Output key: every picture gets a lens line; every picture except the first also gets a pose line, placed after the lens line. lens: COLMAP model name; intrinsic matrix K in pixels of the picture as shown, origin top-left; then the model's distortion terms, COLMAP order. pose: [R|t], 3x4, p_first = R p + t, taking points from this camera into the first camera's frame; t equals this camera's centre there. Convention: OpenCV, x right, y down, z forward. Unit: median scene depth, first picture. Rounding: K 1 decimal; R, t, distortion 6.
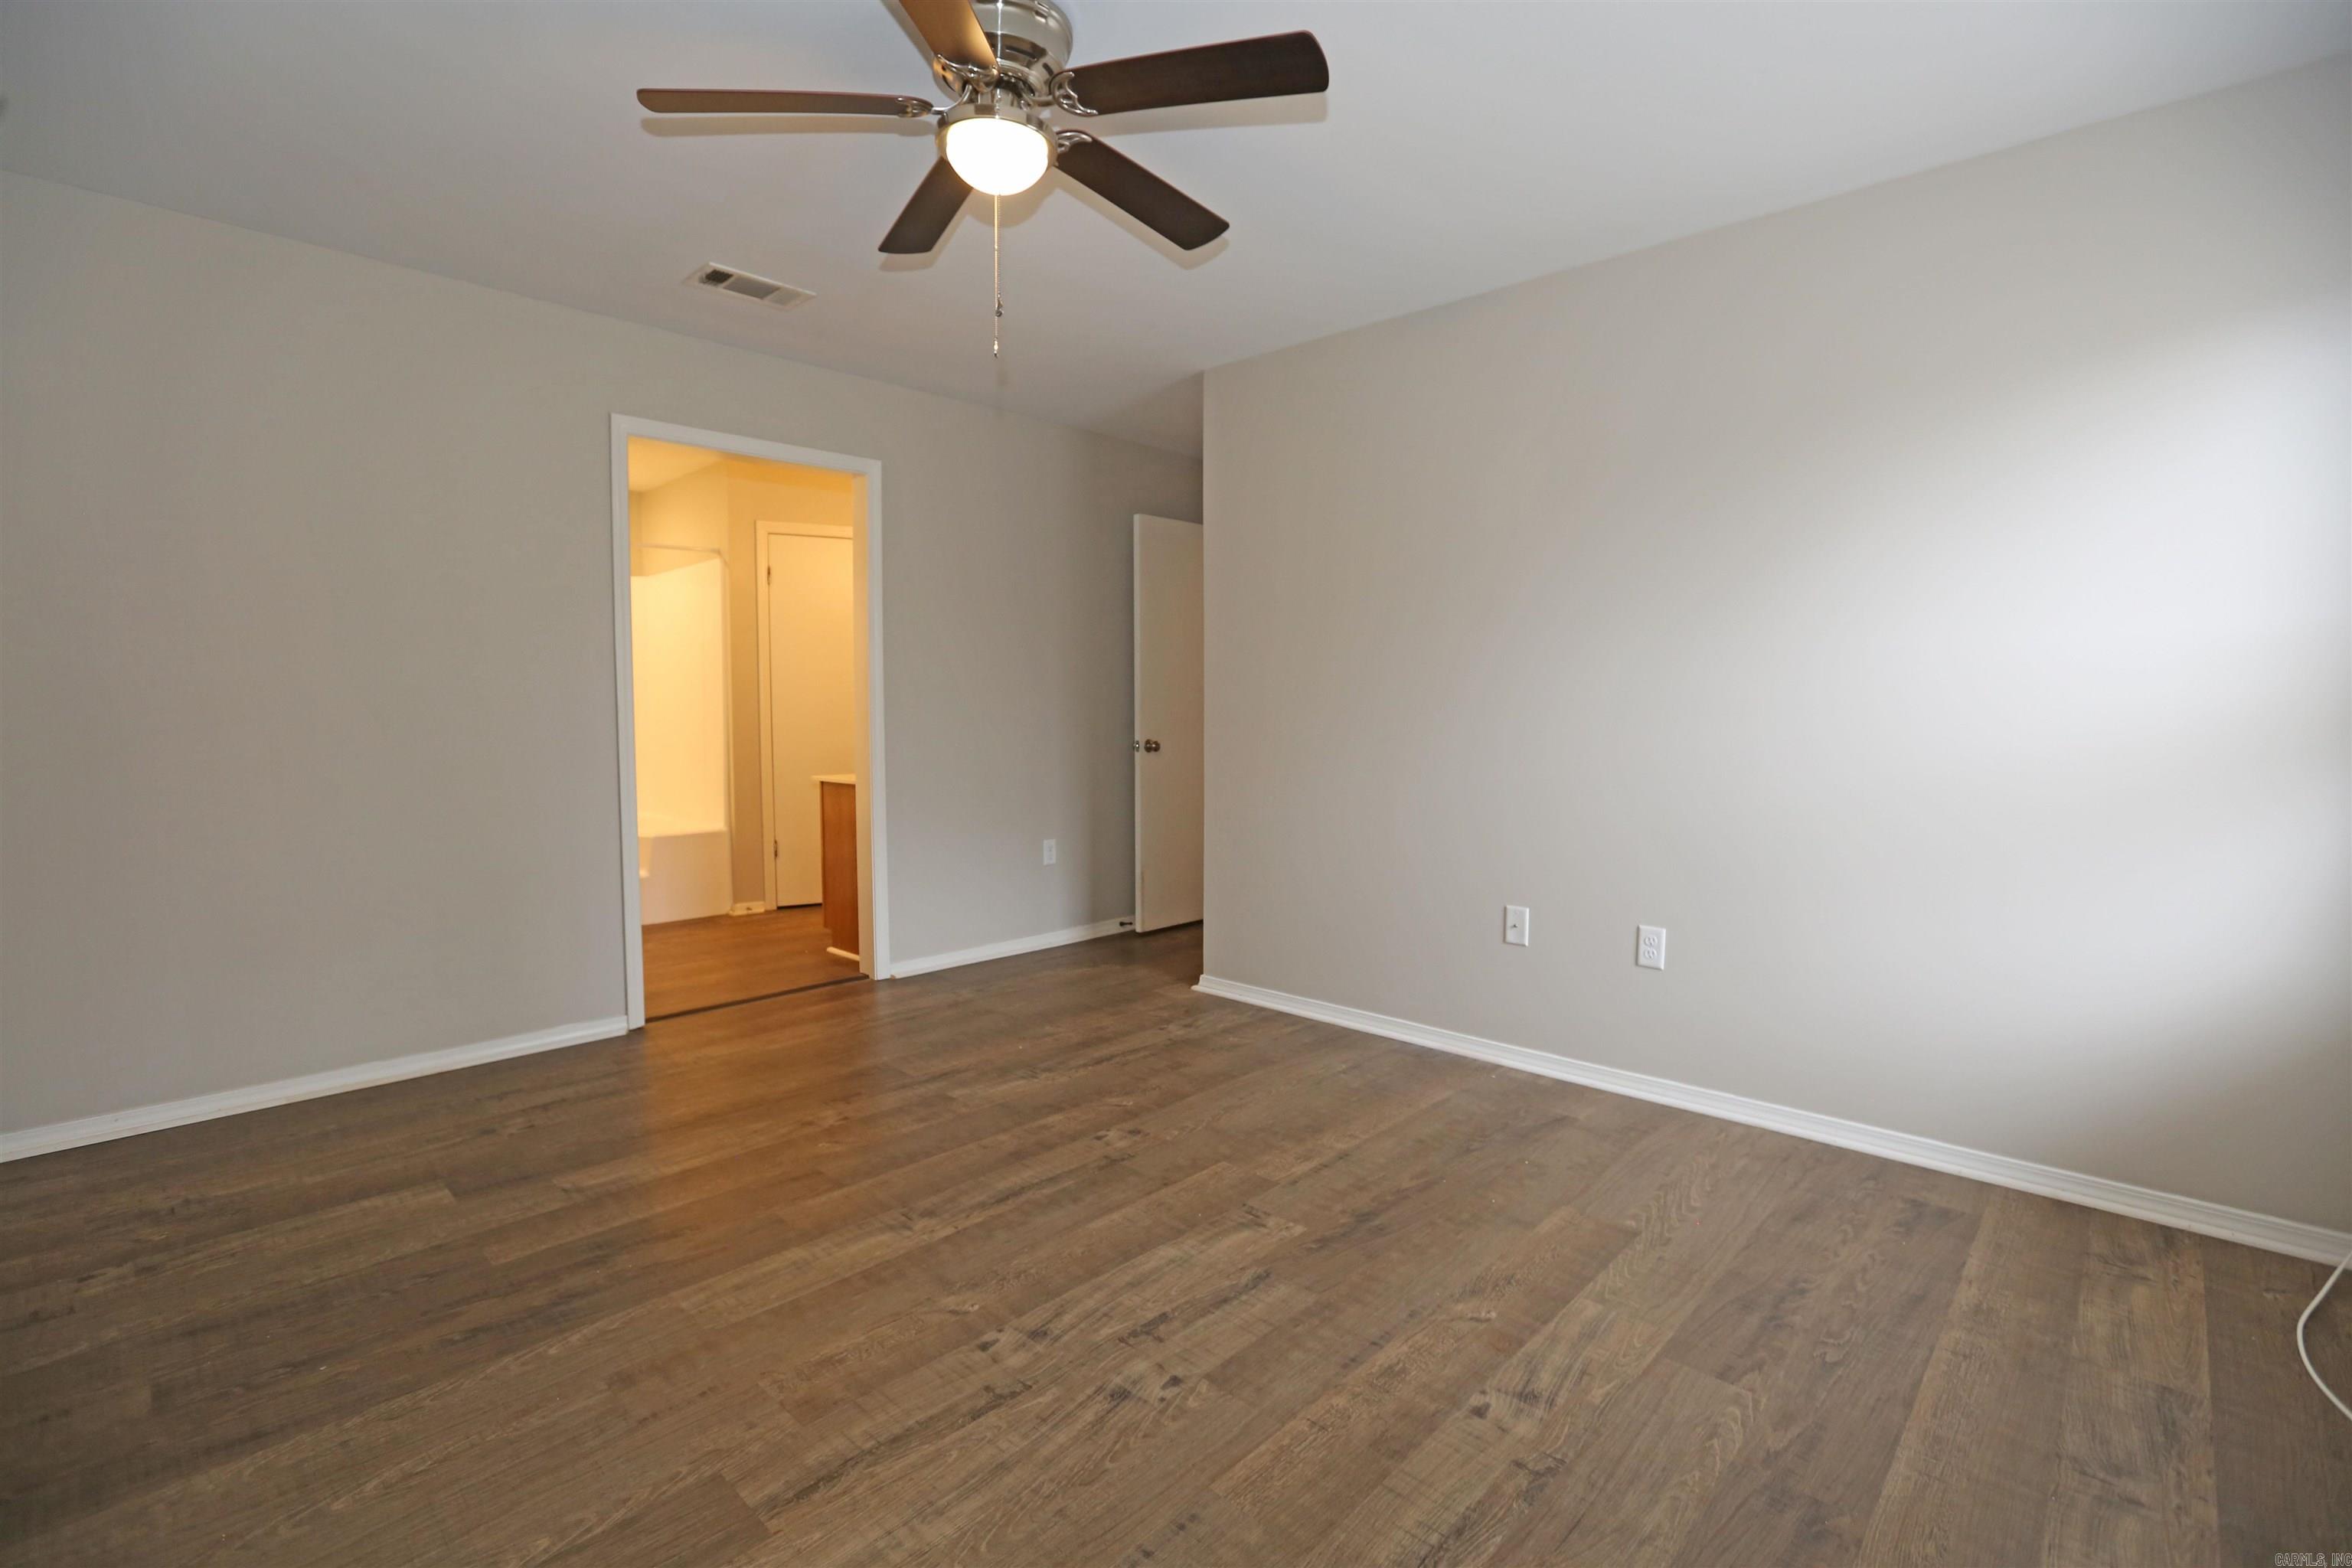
lens RADIAL K [[1061.8, 0, 1166.8], [0, 1061.8, 774.1], [0, 0, 1]] dist [-0.052839, 0.015927]
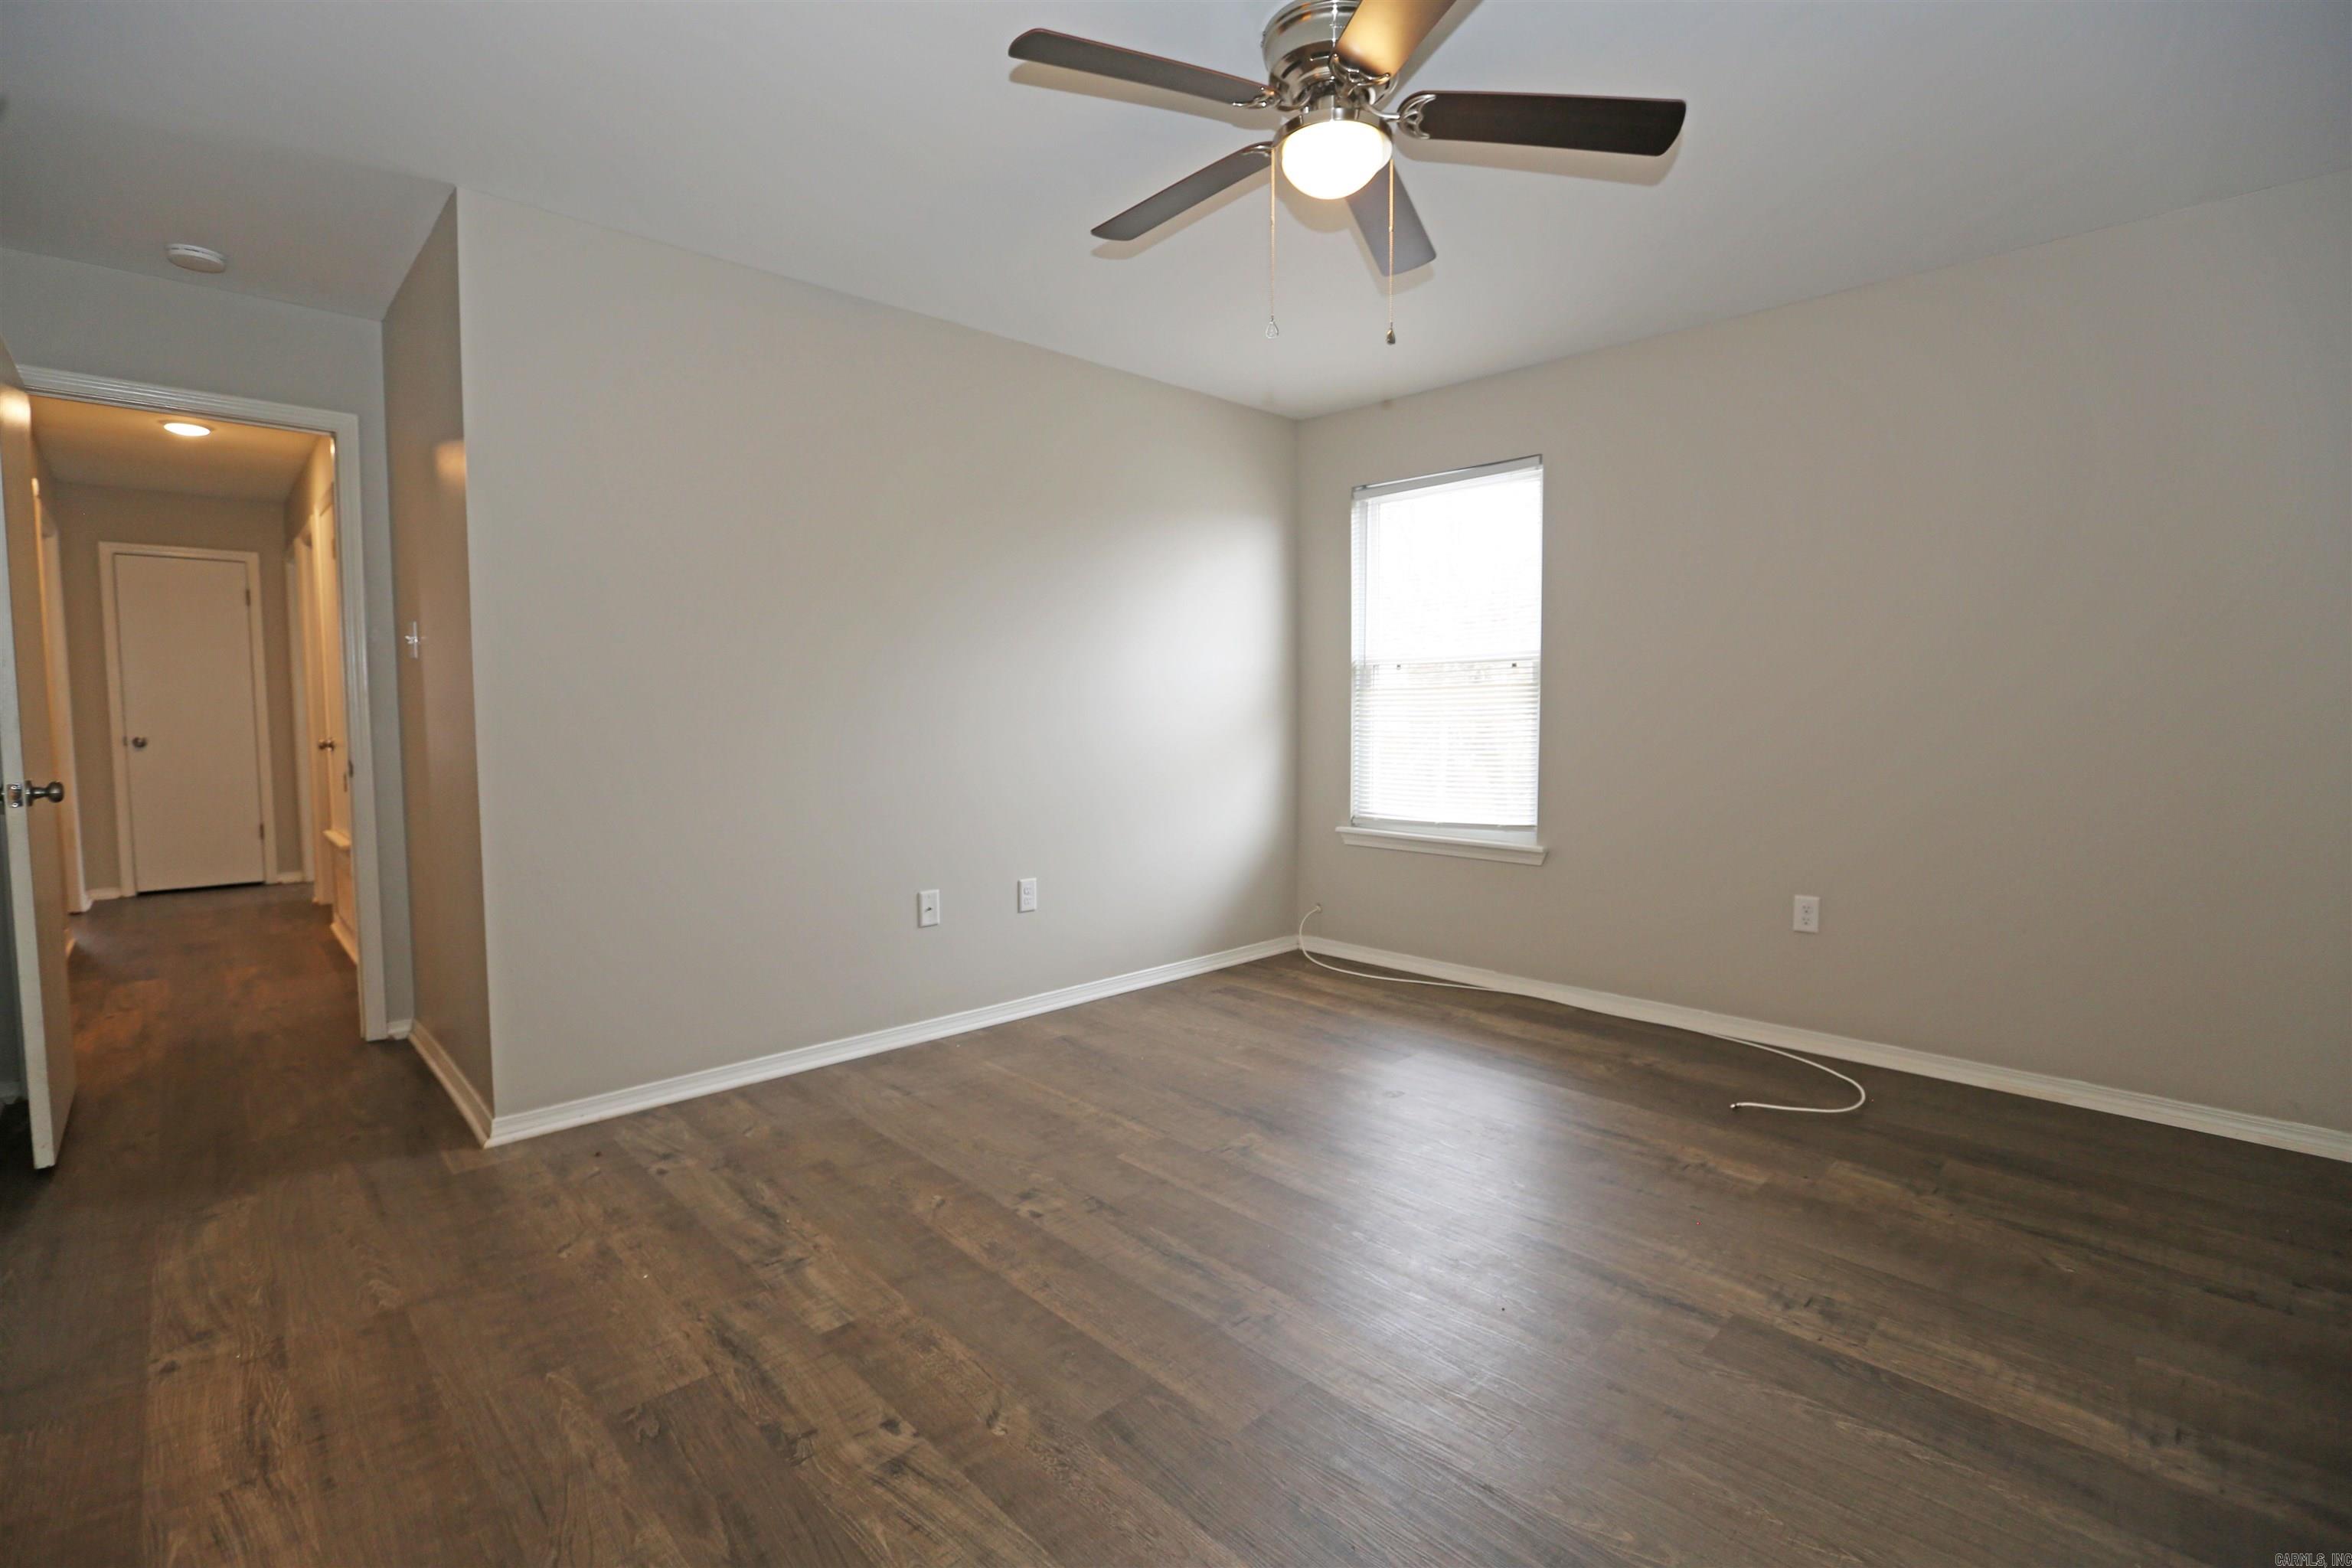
lens RADIAL K [[1061.8, 0, 1172.5], [0, 1061.8, 762.8], [0, 0, 1]] dist [-0.052839, 0.015927]
pose [[0.040855, -0.054565, 0.997674, -0.992062], [0.066143, 0.996465, 0.051790, -0.060797], [-0.996973, 0.063873, 0.044319, 0.933787]]
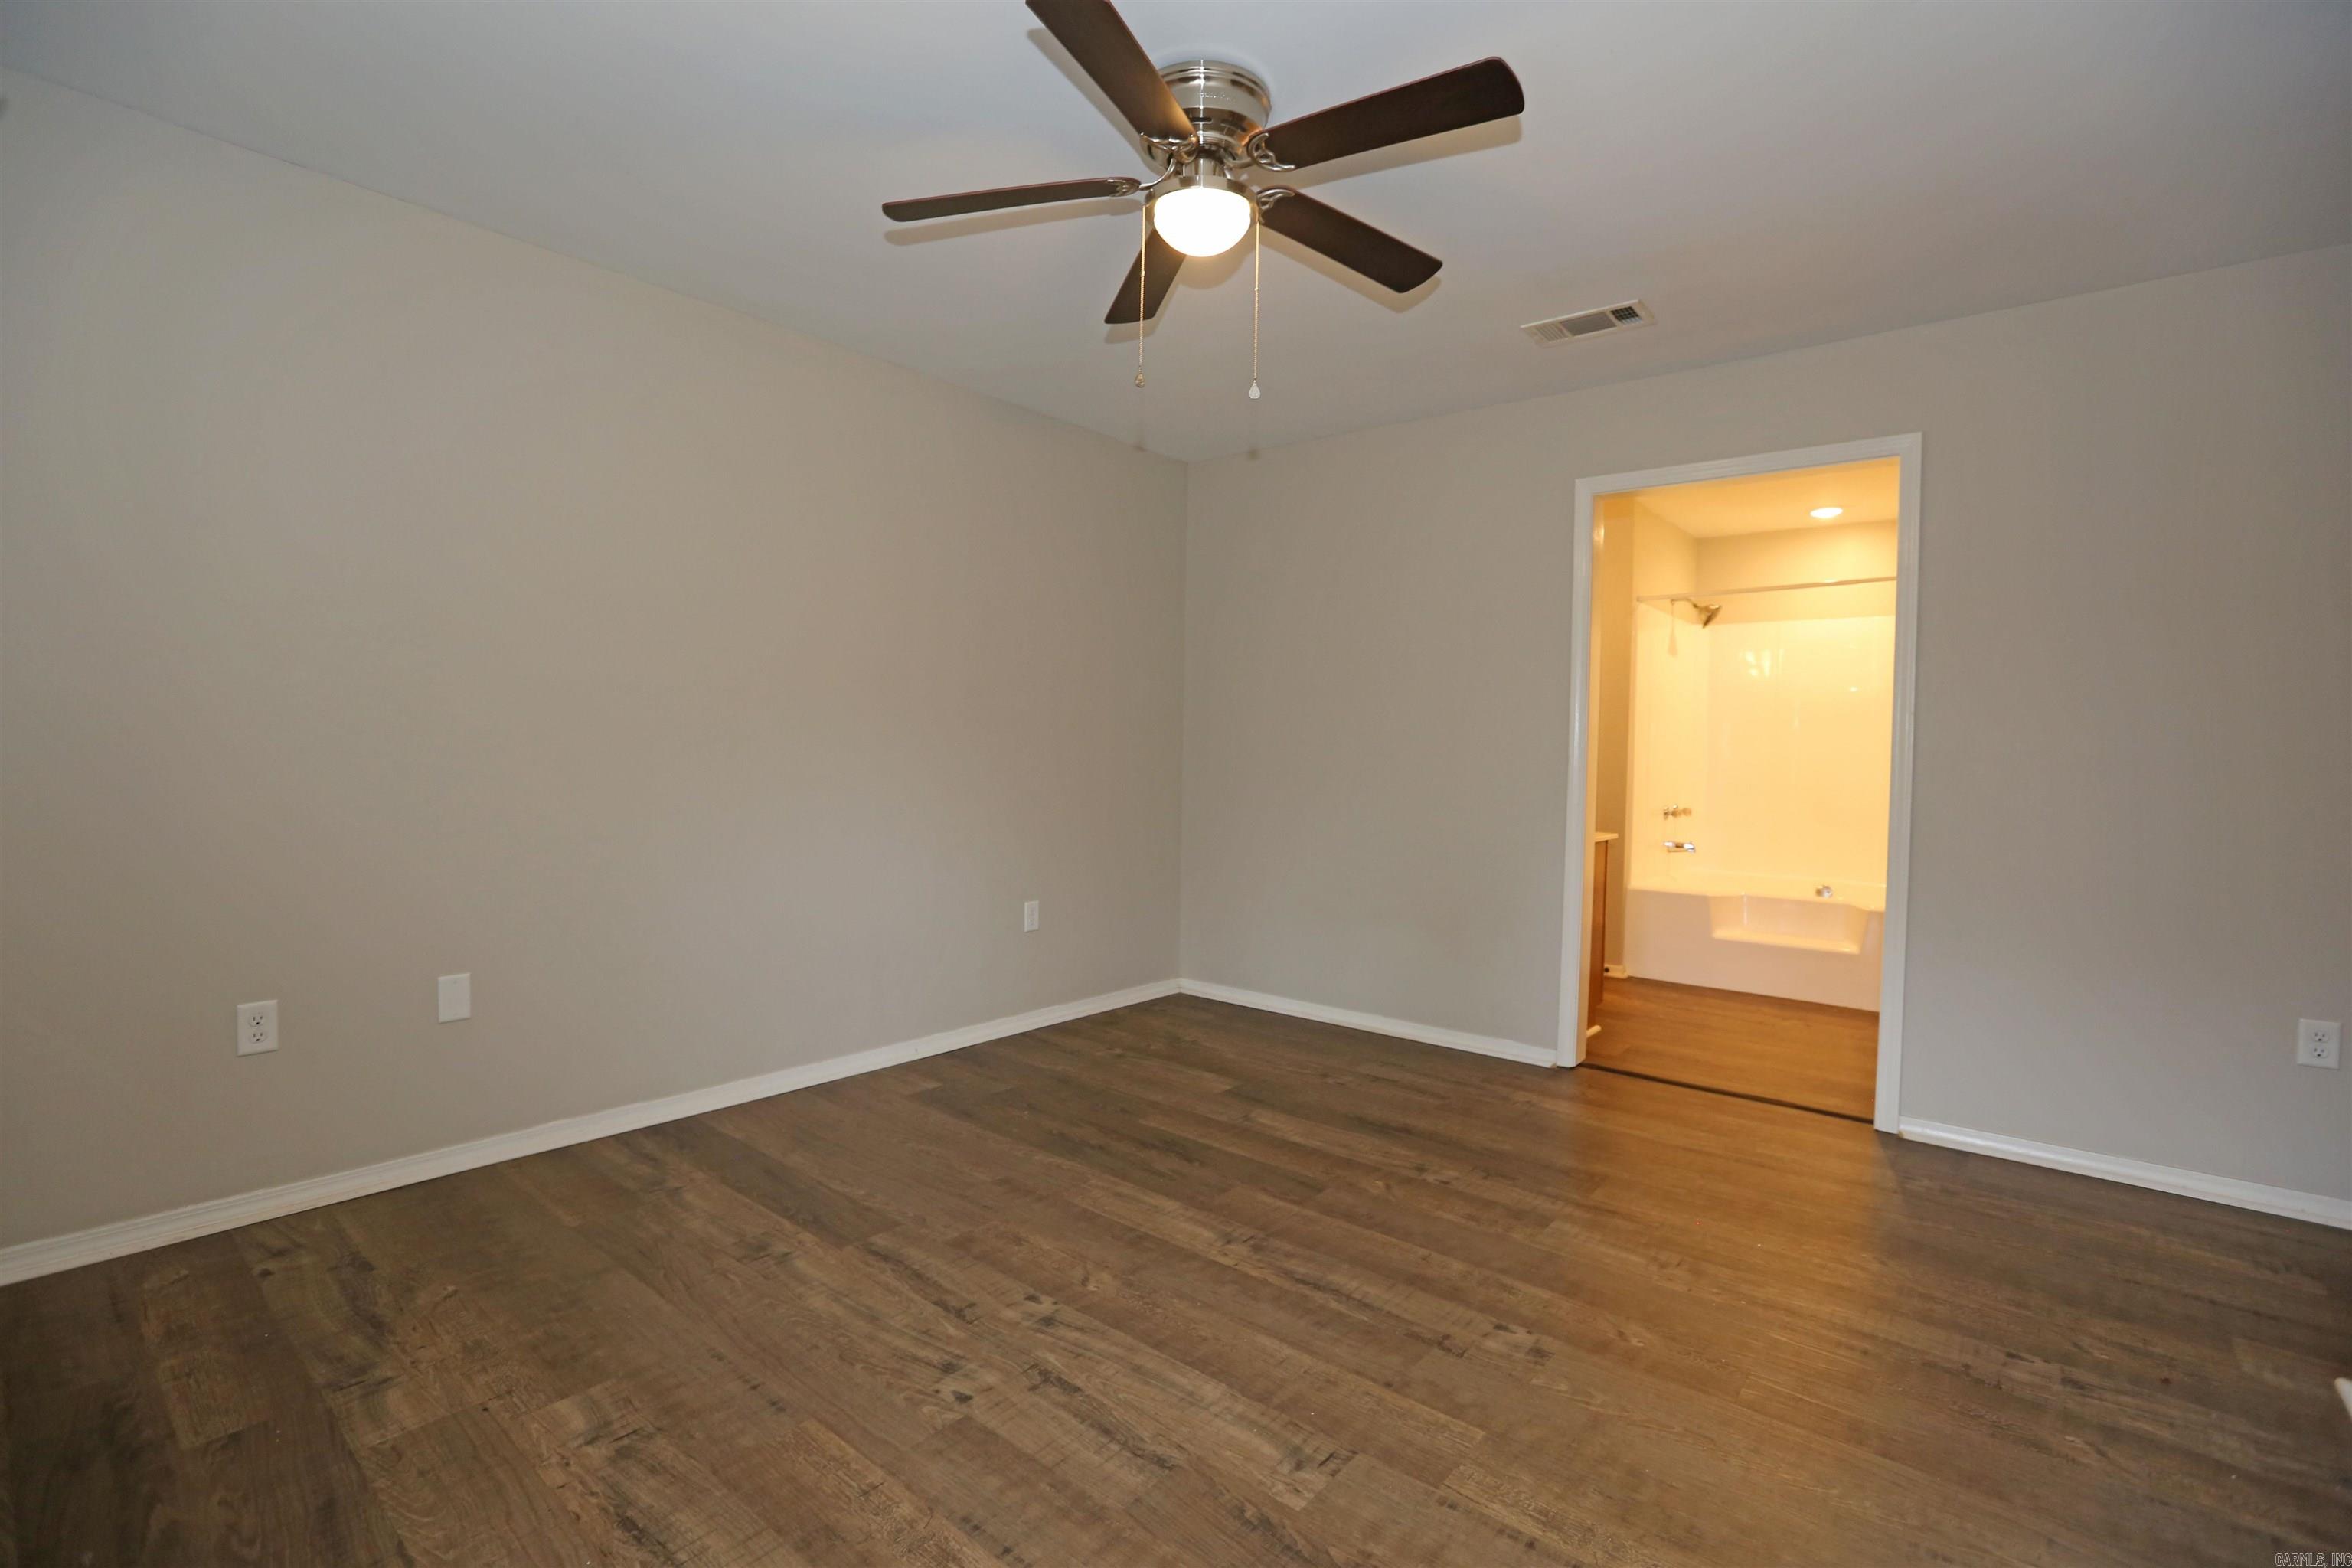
lens RADIAL K [[1061.8, 0, 1172.9], [0, 1061.8, 766.5], [0, 0, 1]] dist [-0.052839, 0.015927]
pose [[0.064995, 0.015090, -0.997771, 0.733202], [-0.082968, 0.996505, 0.009666, -0.044945], [0.994430, 0.082155, 0.066020, 0.772397]]
